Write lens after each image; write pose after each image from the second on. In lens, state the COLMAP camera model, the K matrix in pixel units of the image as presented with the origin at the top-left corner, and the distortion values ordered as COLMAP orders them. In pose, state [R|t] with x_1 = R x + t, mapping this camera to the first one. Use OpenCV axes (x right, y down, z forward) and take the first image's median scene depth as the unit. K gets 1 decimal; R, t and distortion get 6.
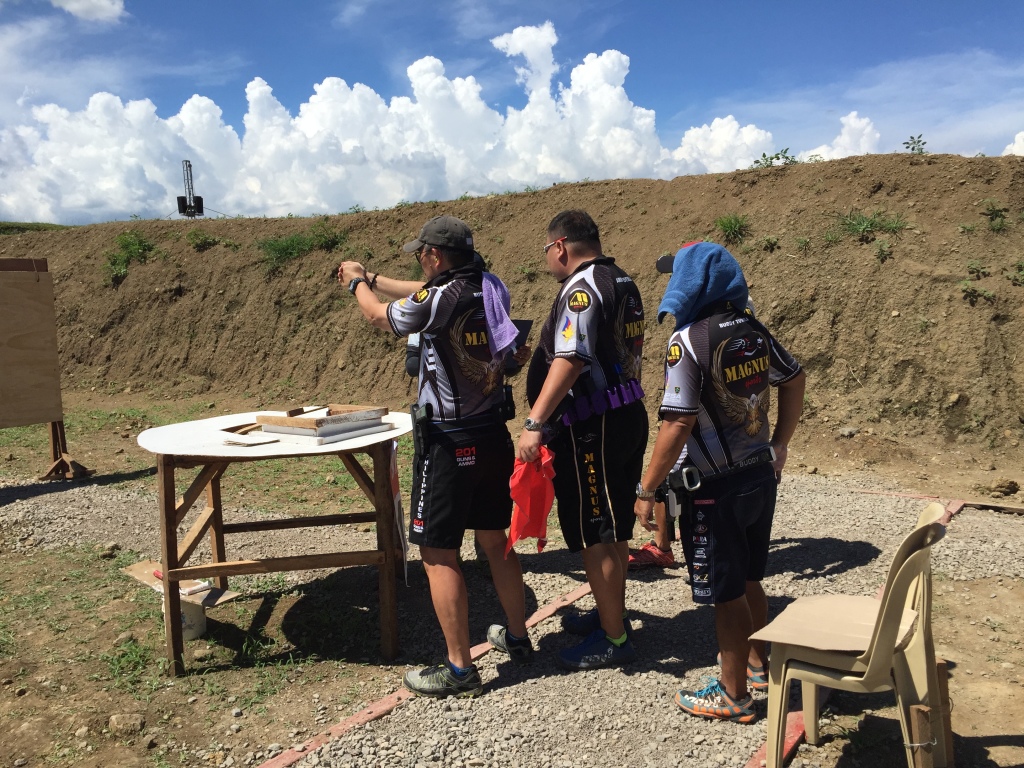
lens RADIAL K [[984.7, 0, 576.5], [0, 984.7, 383.7], [0, 0, 1]] dist [0.081425, -0.101675]
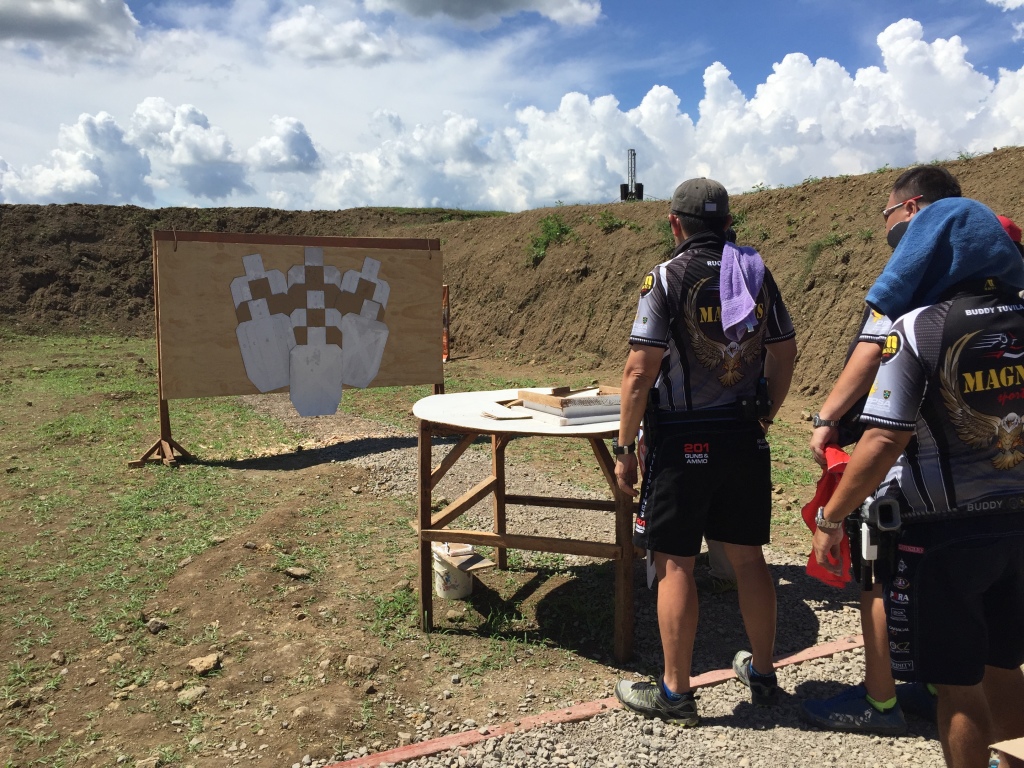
lens RADIAL K [[984.7, 0, 485.4], [0, 984.7, 379.1], [0, 0, 1]] dist [0.081425, -0.101675]
pose [[0.849694, 0.074233, -0.522024, 0.080495], [-0.069621, 0.997167, 0.028478, -0.002438], [0.522659, 0.012146, 0.852455, 0.064625]]
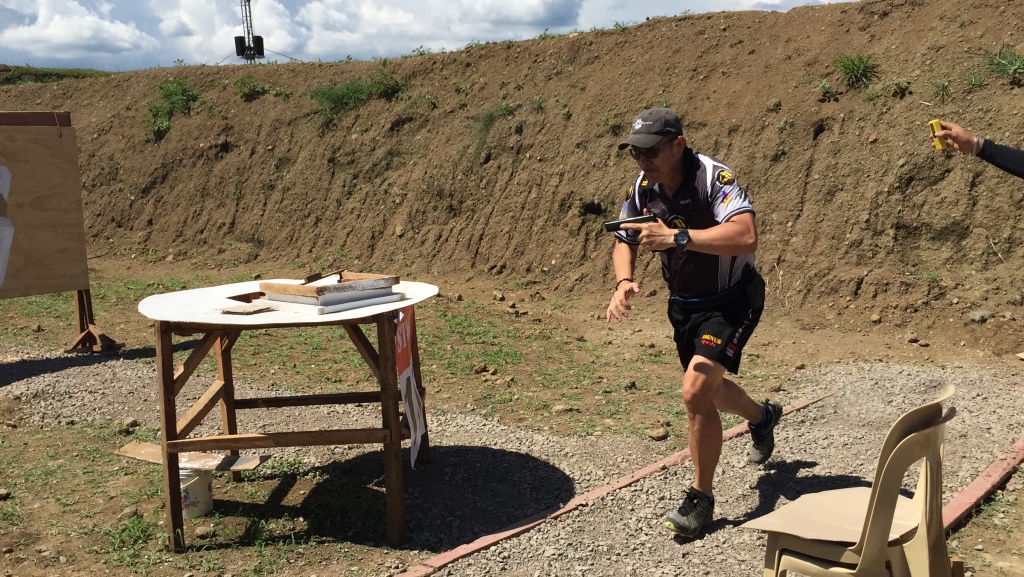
lens RADIAL K [[1210.2, 0, 583.4], [0, 1210.2, 303.7], [0, 0, 1]] dist [0.057411, 0.000000]
pose [[0.992961, 0.014231, -0.117586, 0.056083], [-0.009834, 0.999234, 0.037888, 0.002590], [0.118035, -0.036465, 0.992340, -0.050709]]
